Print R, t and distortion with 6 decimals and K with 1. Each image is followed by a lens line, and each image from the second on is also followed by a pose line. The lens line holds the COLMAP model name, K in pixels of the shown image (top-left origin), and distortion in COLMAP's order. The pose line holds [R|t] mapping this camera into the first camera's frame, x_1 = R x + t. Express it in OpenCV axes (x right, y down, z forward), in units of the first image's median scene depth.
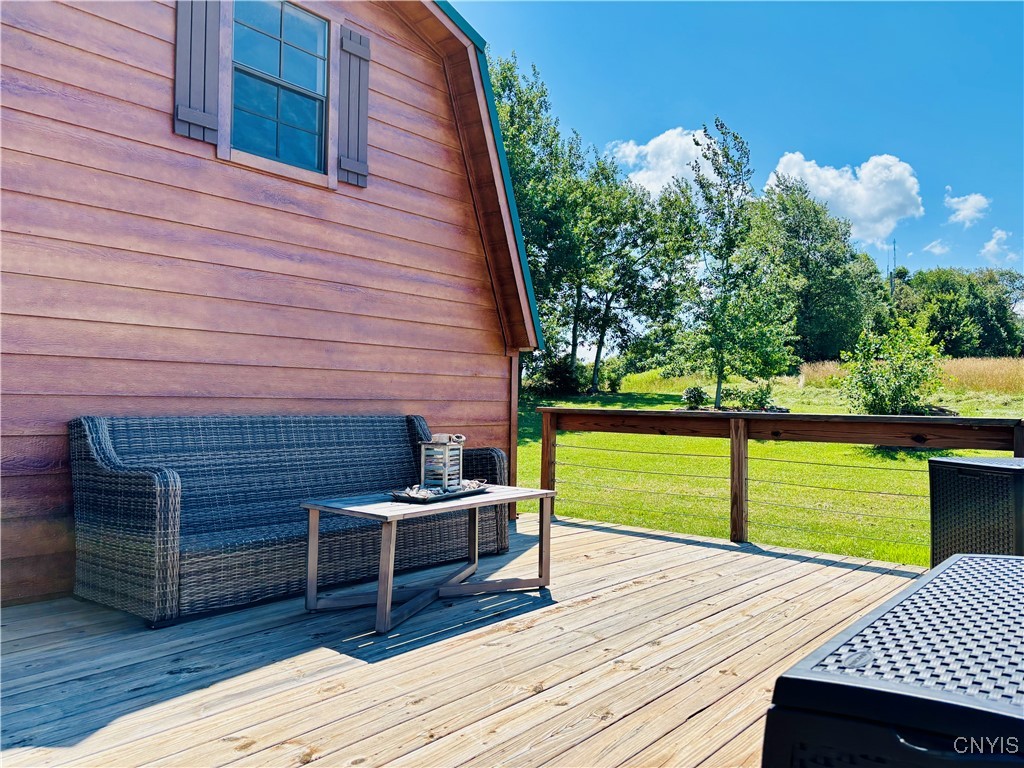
lens RADIAL K [[778.9, 0, 516.0], [0, 778.9, 383.5], [0, 0, 1]] dist [0.004564, 0.004054]
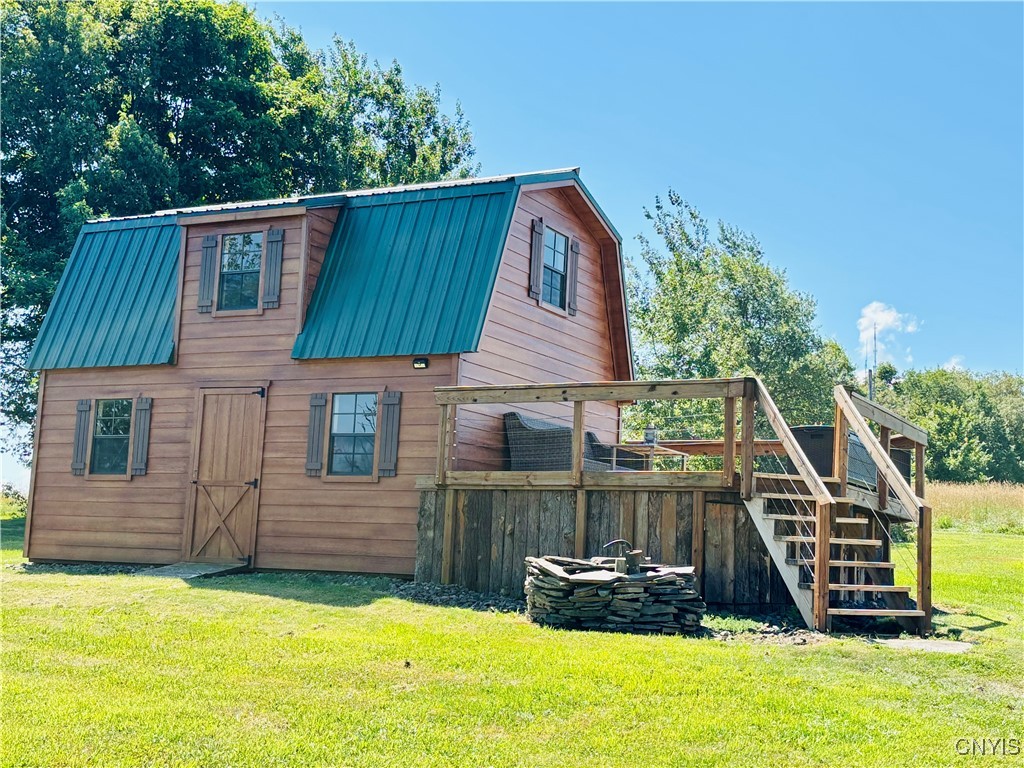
lens RADIAL K [[1424.0, 0, 511.1], [0, 1424.0, 383.5], [0, 0, 1]] dist [0.032694, 0.000000]
pose [[0.980728, 0.050679, 0.188690, -0.224455], [-0.029245, 0.992970, -0.114693, 0.075351], [-0.193176, 0.106964, 0.975316, -0.547639]]
